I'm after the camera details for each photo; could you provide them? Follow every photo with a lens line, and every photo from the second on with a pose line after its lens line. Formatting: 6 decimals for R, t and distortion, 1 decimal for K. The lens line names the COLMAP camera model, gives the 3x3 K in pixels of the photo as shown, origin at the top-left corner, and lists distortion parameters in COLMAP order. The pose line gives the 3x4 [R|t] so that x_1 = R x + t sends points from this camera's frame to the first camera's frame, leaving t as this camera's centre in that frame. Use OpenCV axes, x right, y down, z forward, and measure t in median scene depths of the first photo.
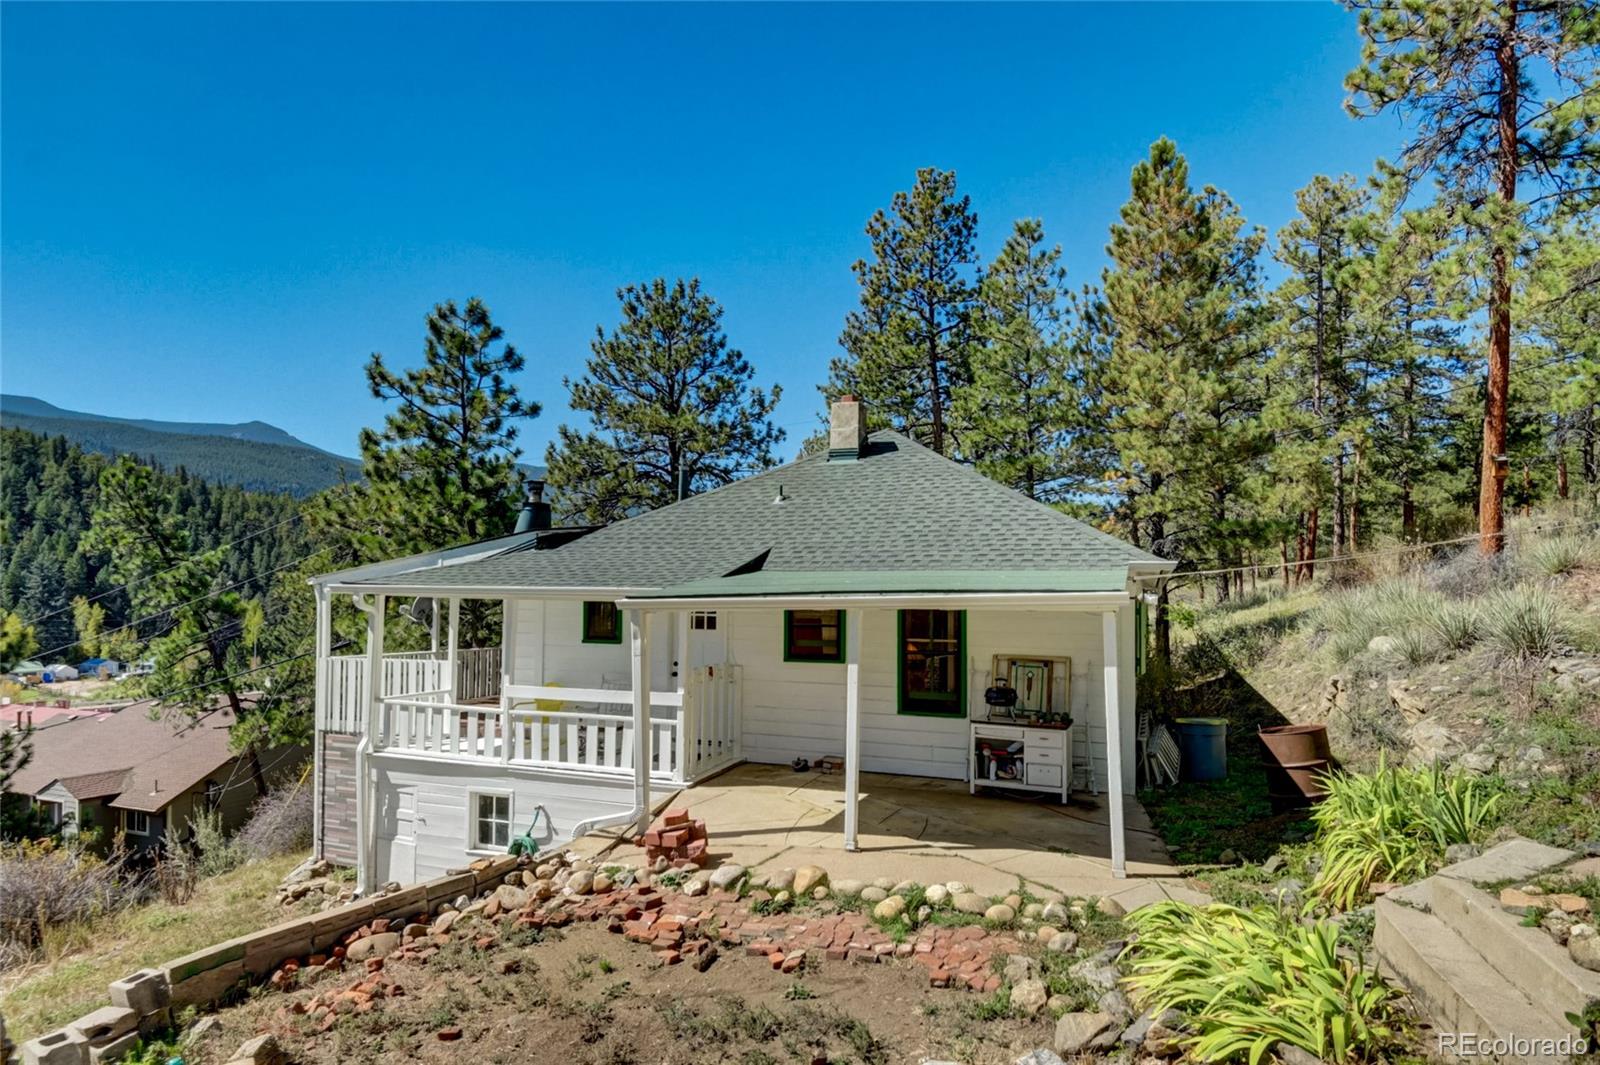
lens RADIAL K [[906.4, 0, 799.0], [0, 906.4, 589.7], [0, 0, 1]] dist [0.008214, -0.001444]
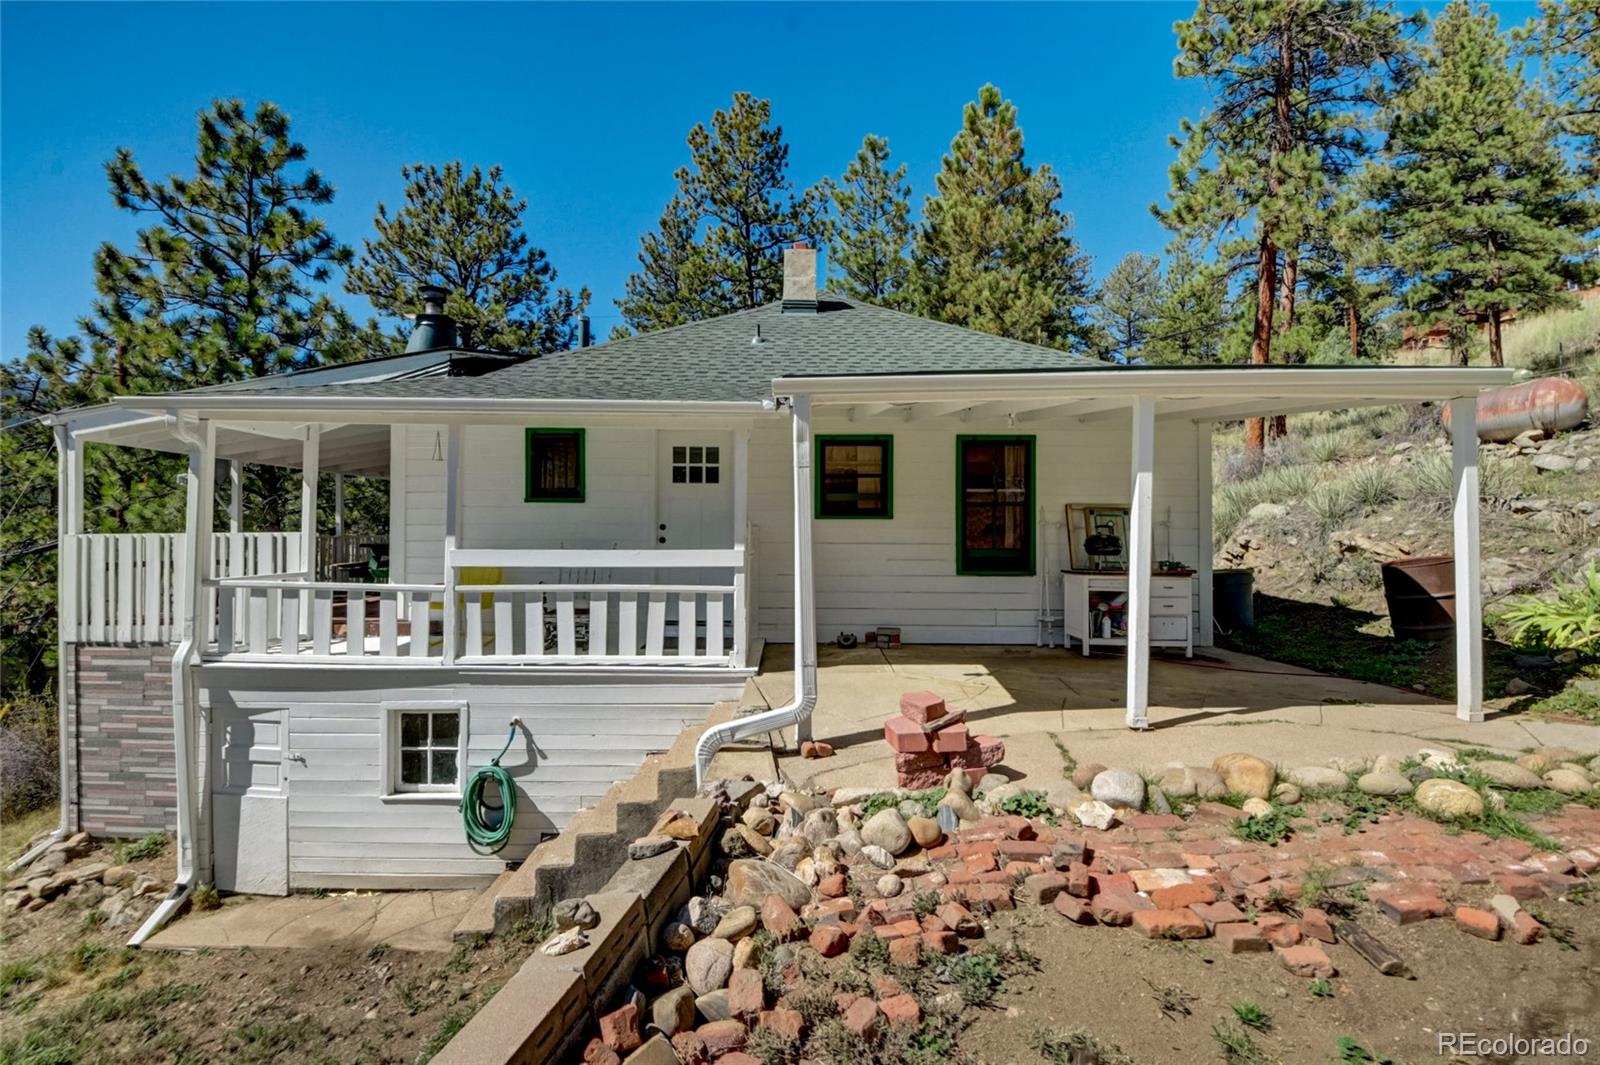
lens RADIAL K [[748.2, 0, 800.0], [0, 748.2, 532.5], [0, 0, 1]] dist [0.013454, -0.027394]
pose [[0.929803, -0.004401, 0.368030, -0.227298], [-0.000338, 0.999918, 0.012812, 0.067261], [-0.368056, -0.012037, 0.929726, 0.299191]]
